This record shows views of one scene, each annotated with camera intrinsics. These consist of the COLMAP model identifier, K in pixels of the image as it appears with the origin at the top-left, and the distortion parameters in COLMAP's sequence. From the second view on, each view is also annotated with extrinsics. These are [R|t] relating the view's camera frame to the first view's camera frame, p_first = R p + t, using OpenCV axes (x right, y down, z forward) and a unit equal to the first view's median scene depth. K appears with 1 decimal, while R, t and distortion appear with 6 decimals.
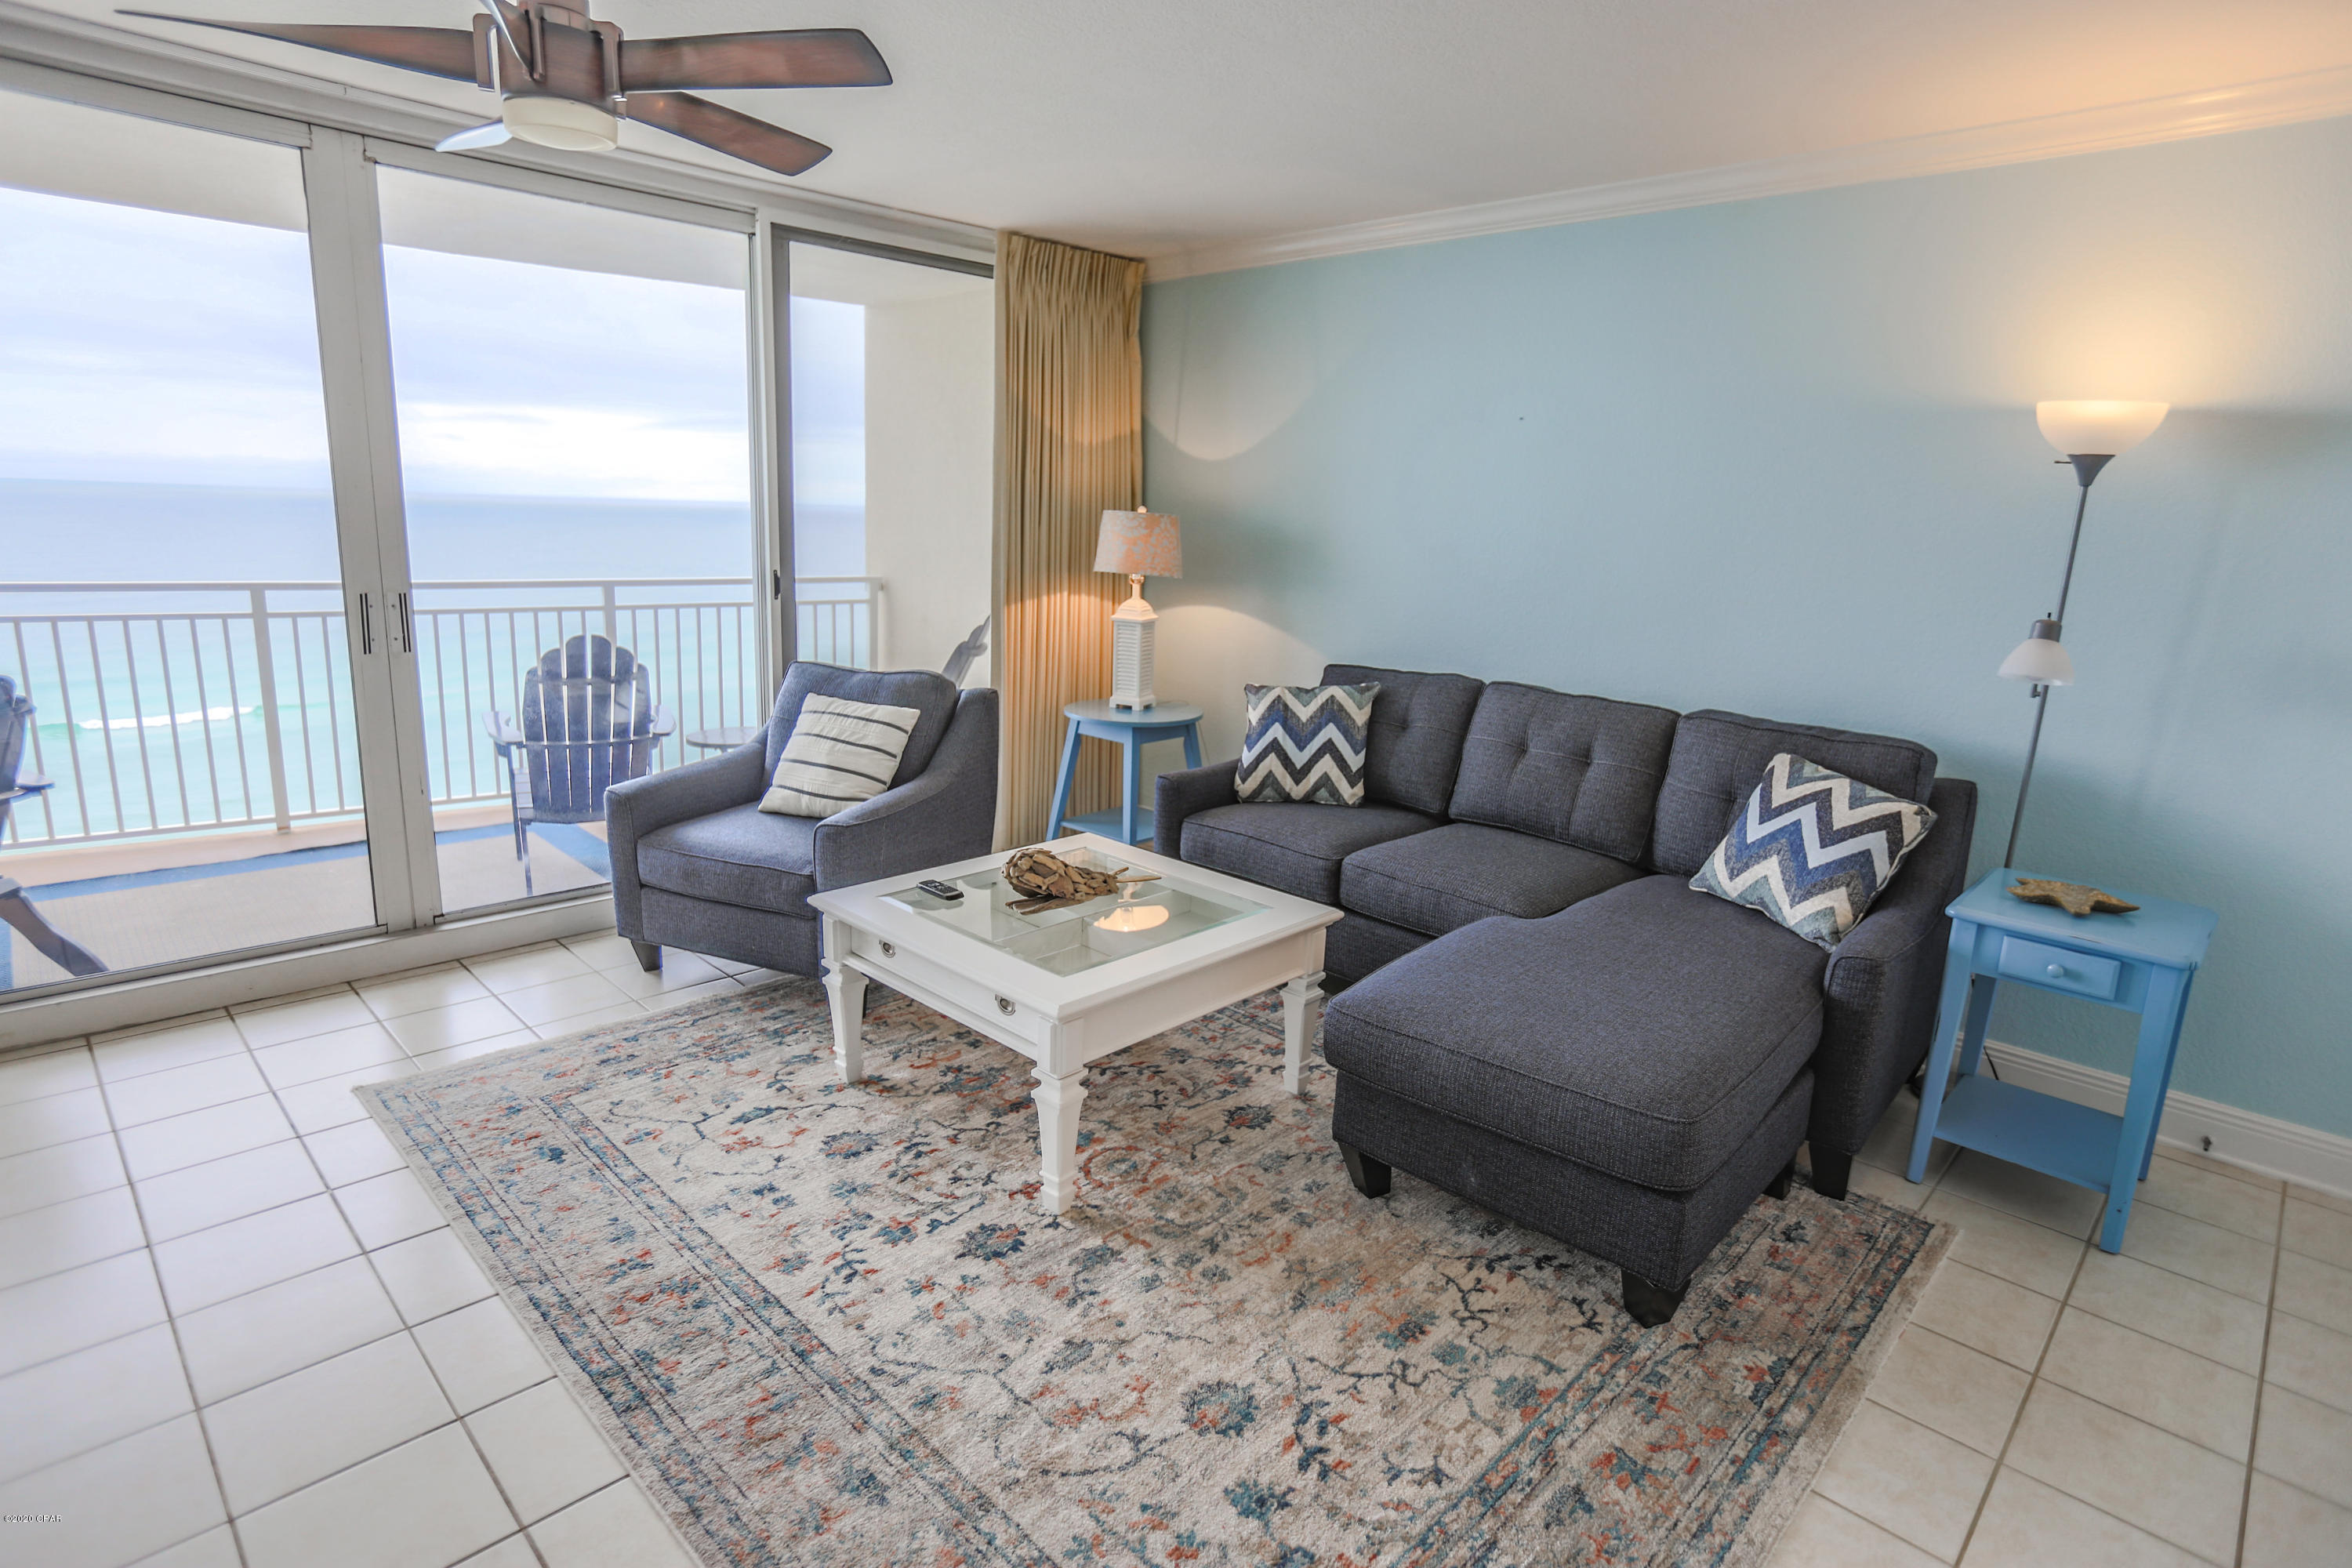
lens RADIAL K [[1212.7, 0, 1174.5], [0, 1212.7, 765.8], [0, 0, 1]] dist [-0.053715, 0.031458]
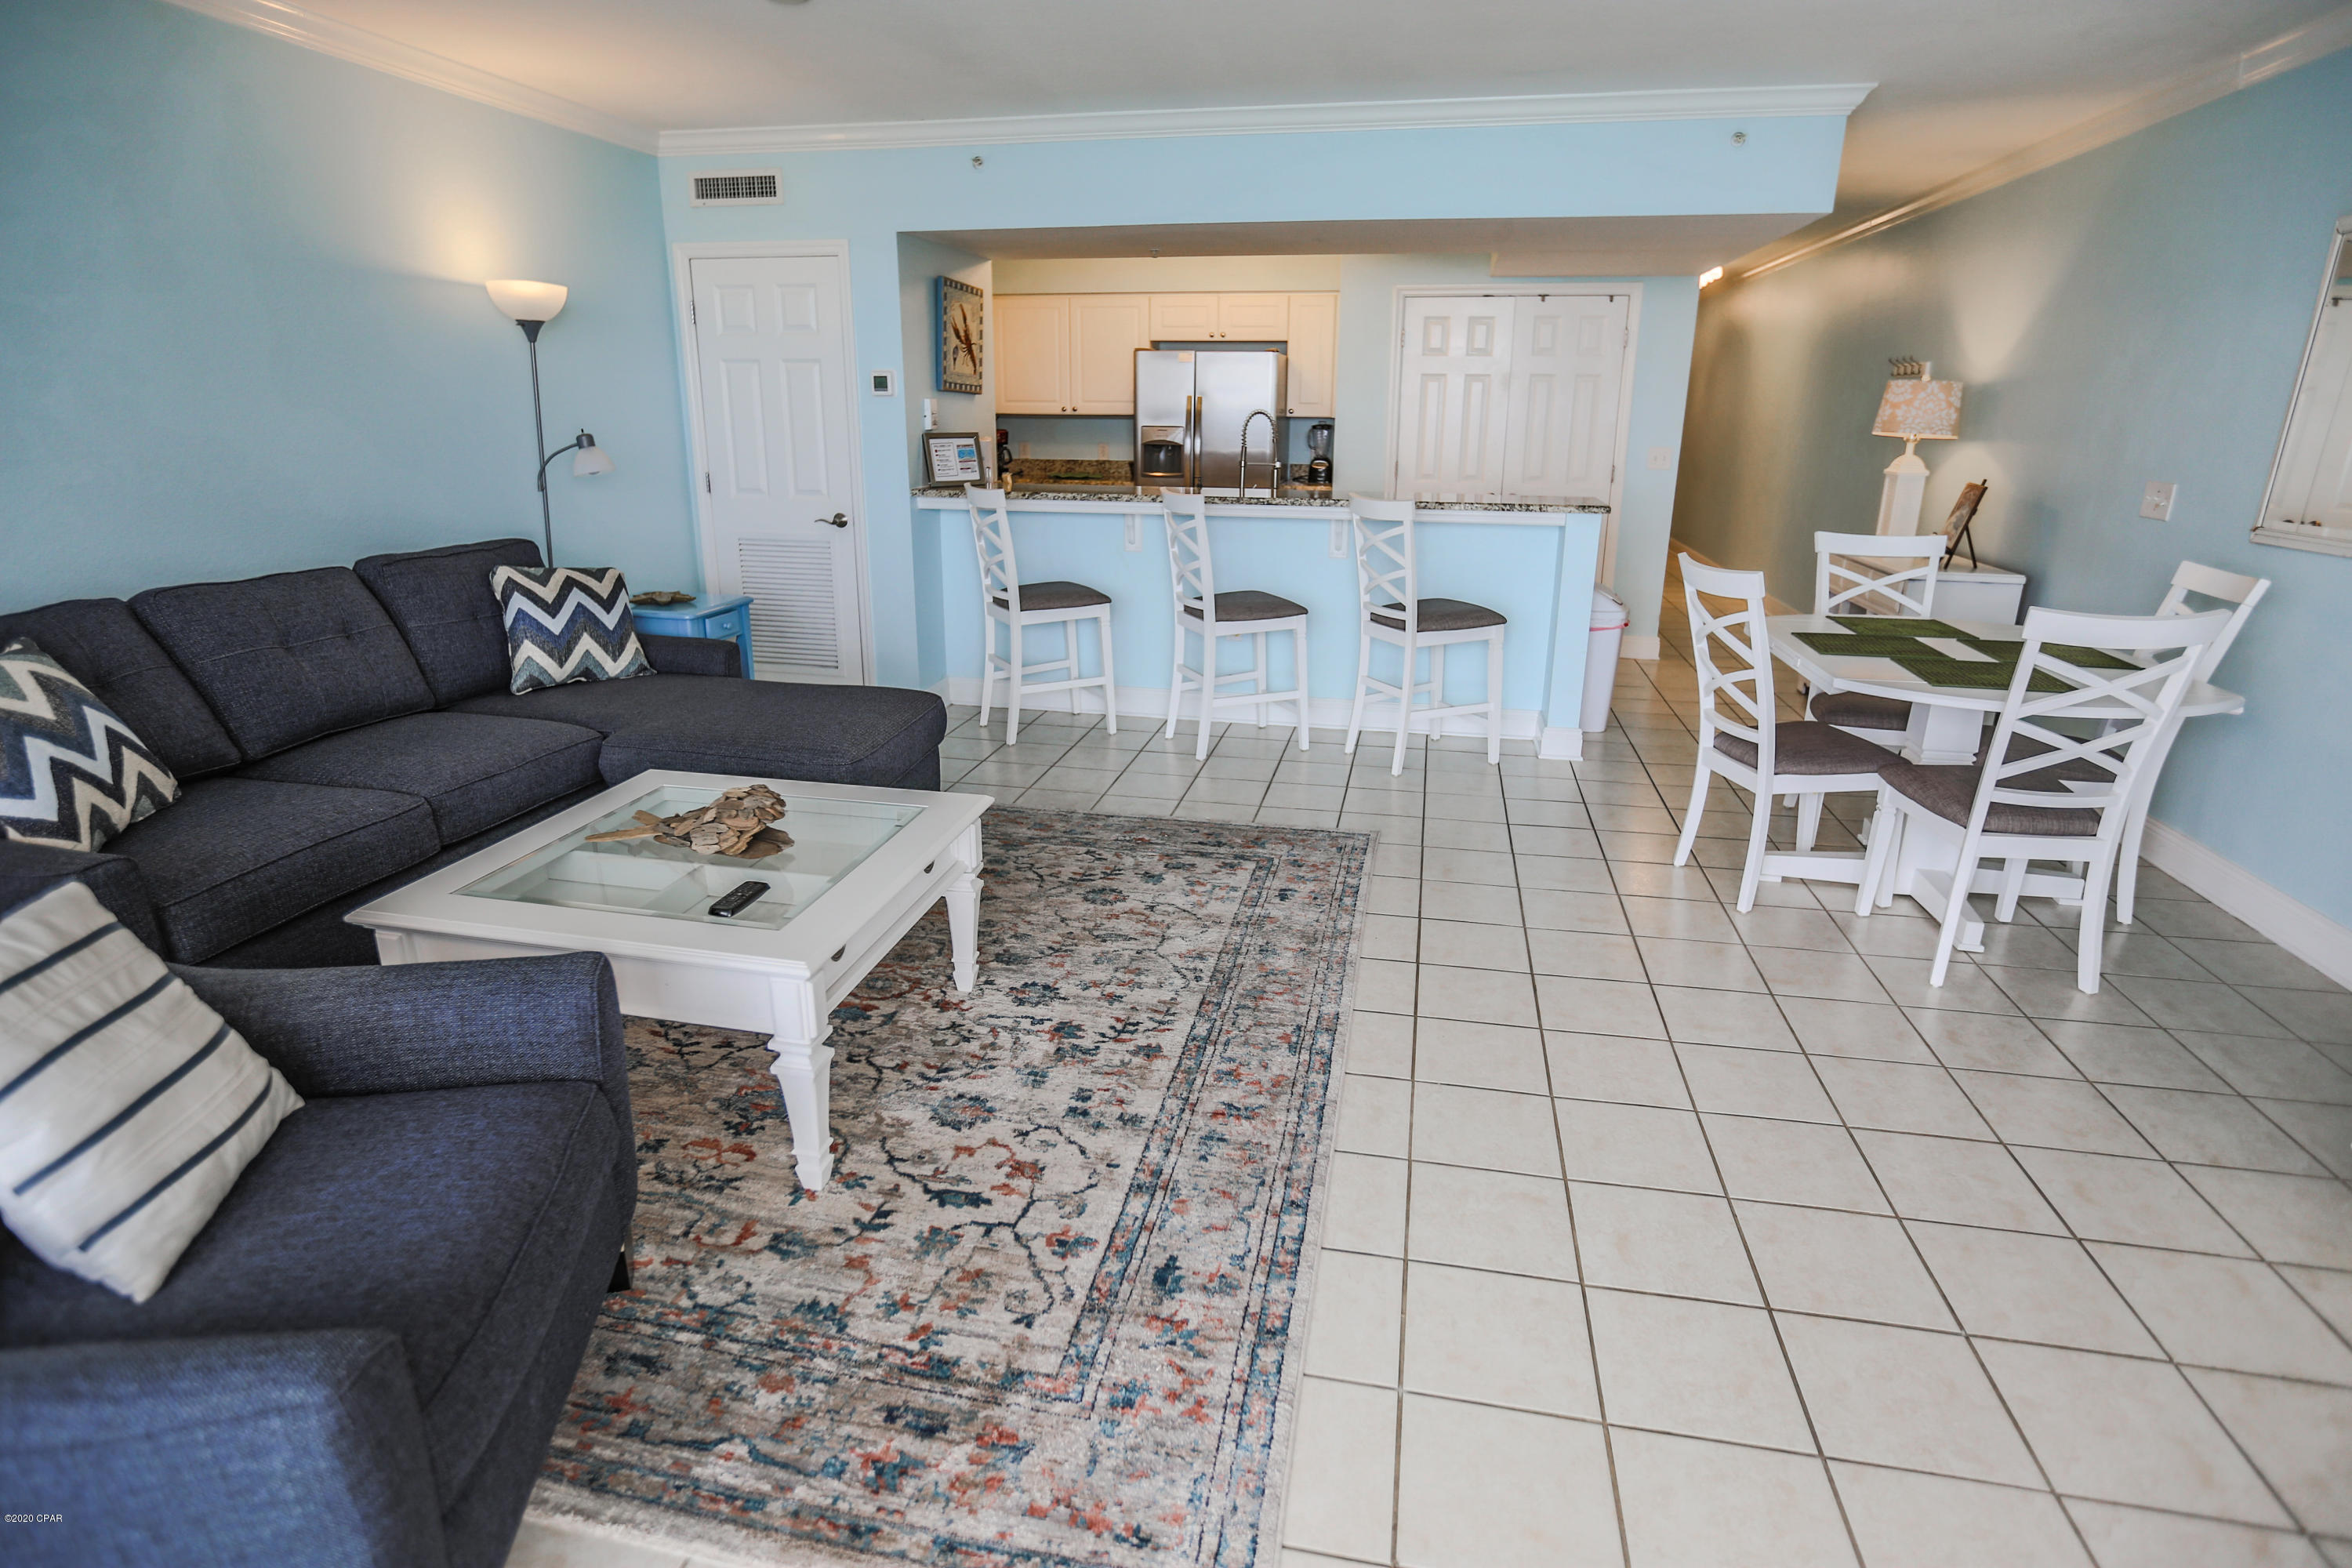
lens RADIAL K [[1212.7, 0, 1174.5], [0, 1212.7, 765.8], [0, 0, 1]] dist [-0.053715, 0.031458]
pose [[-0.535683, -0.288535, 0.793594, -0.719372], [0.145742, 0.894115, 0.423459, -0.197164], [-0.831747, 0.342500, -0.436911, 0.848151]]
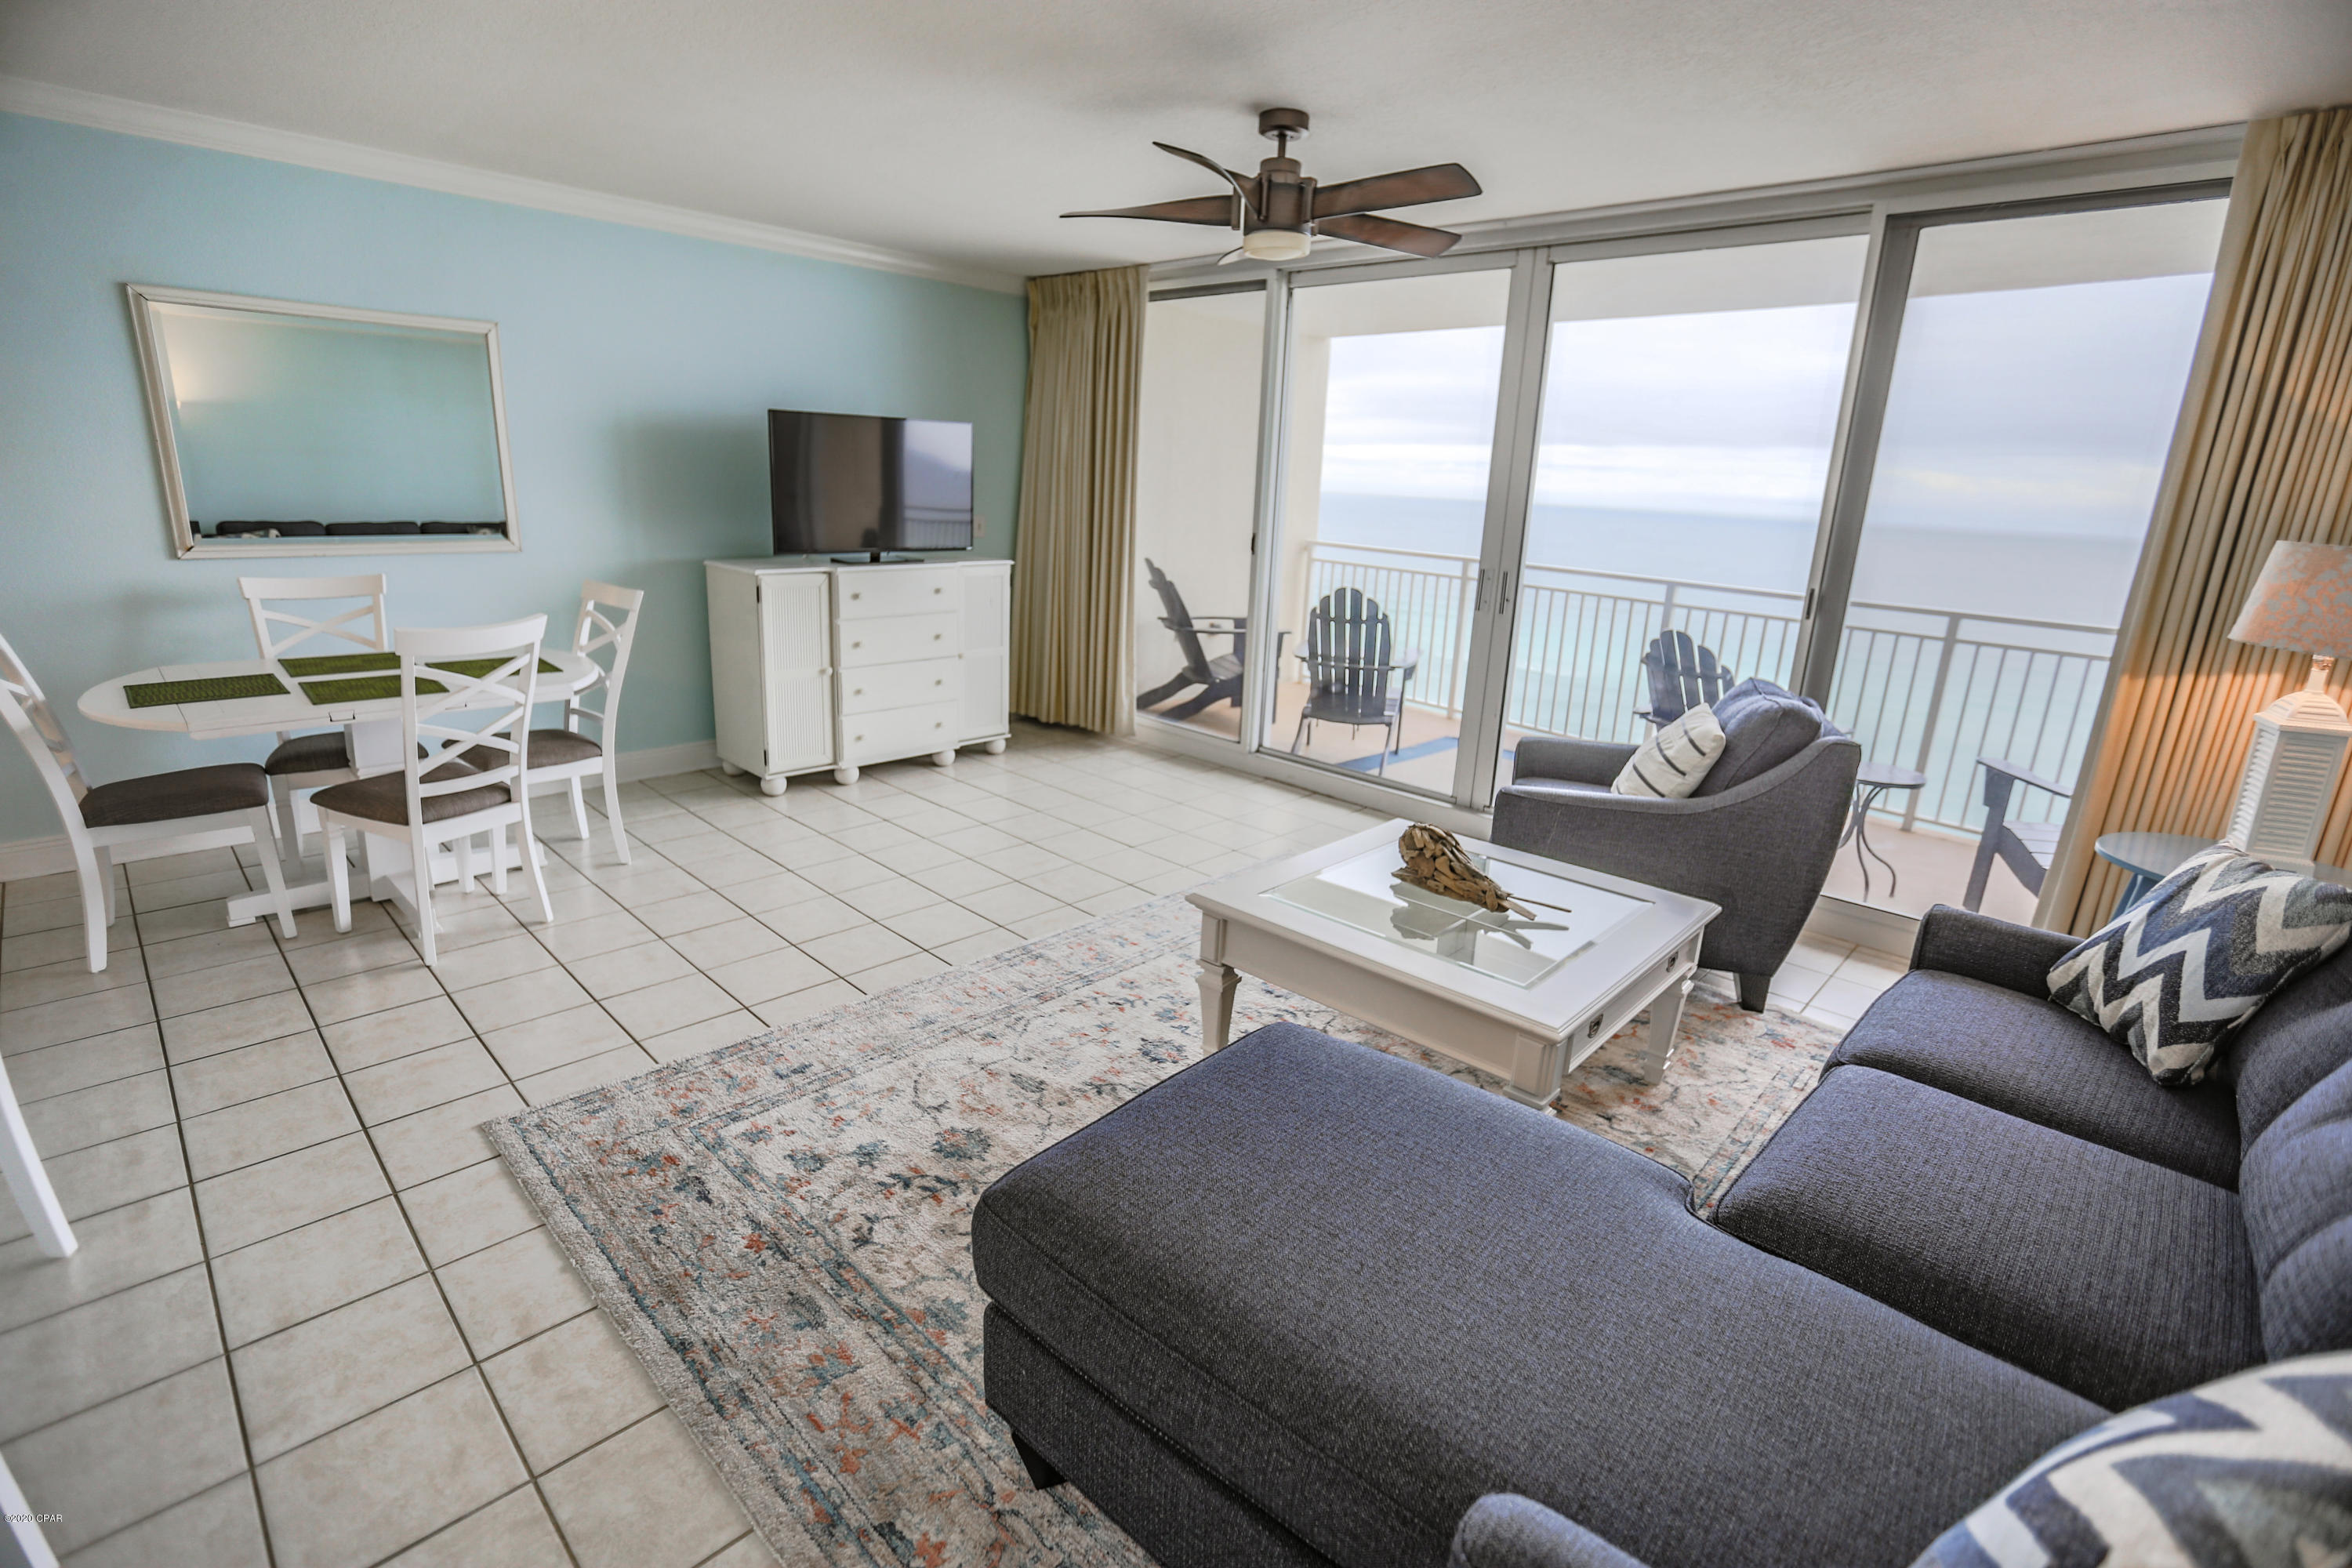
lens RADIAL K [[1092.6, 0, 1174.0], [0, 1092.6, 770.5], [0, 0, 1]] dist [-0.061043, 0.023159]
pose [[0.010230, 0.222337, -0.974916, 0.584858], [-0.249370, 0.944730, 0.212837, -0.089302], [0.968354, 0.240938, 0.065108, 0.546578]]
